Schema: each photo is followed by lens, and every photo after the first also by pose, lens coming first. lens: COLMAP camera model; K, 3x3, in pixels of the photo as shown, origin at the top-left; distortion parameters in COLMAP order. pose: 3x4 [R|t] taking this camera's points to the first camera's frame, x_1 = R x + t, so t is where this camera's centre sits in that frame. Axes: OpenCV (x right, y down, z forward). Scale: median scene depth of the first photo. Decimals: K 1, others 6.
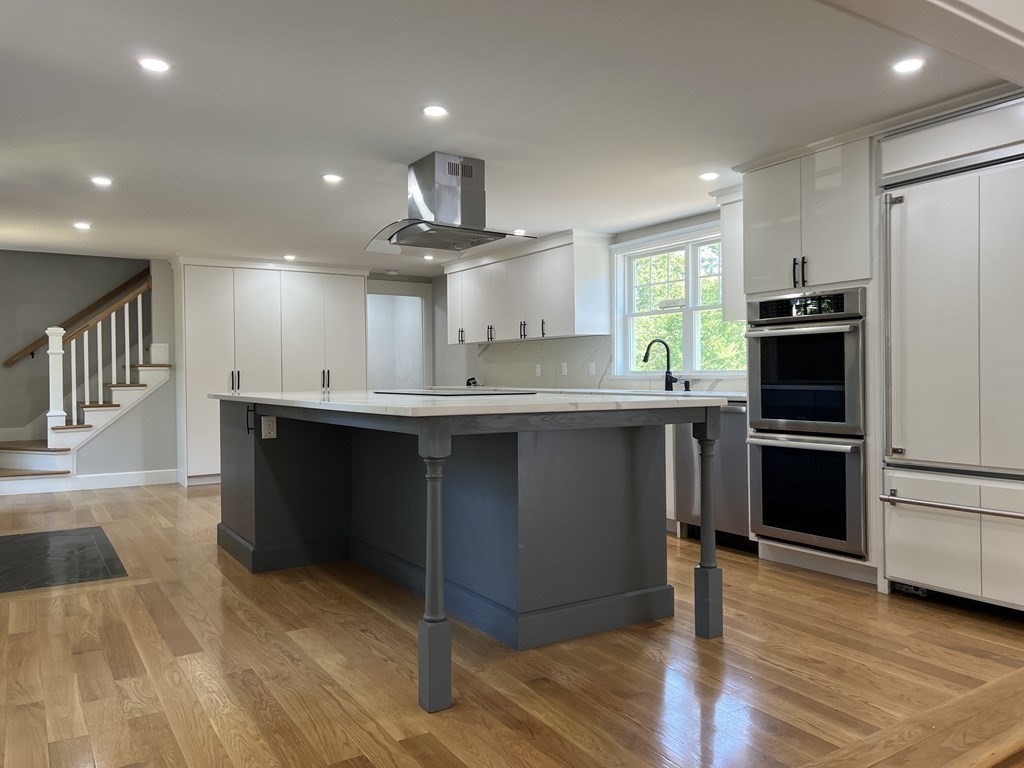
lens RADIAL K [[762.8, 0, 517.0], [0, 762.8, 380.6], [0, 0, 1]] dist [0.066524, -0.060662]
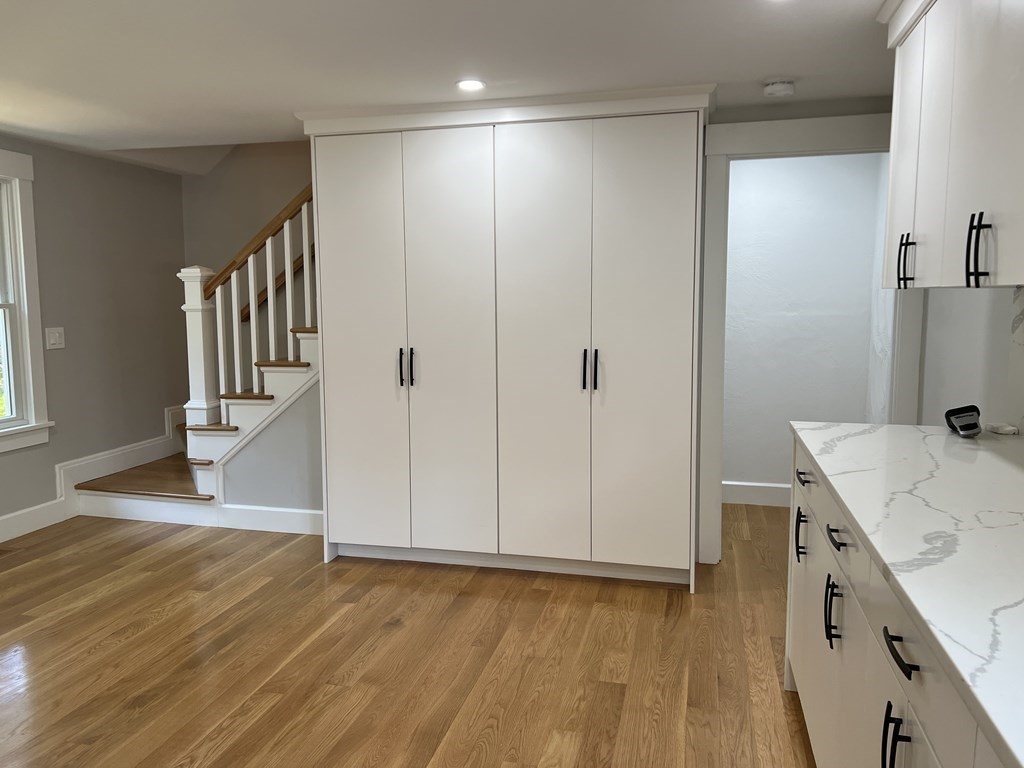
lens RADIAL K [[762.8, 0, 512.7], [0, 762.8, 378.6], [0, 0, 1]] dist [0.066524, -0.060662]
pose [[0.686166, 0.084282, -0.722546, 0.037138], [-0.006605, 0.993946, 0.109667, -0.049910], [0.727415, -0.070477, 0.682569, 0.761762]]
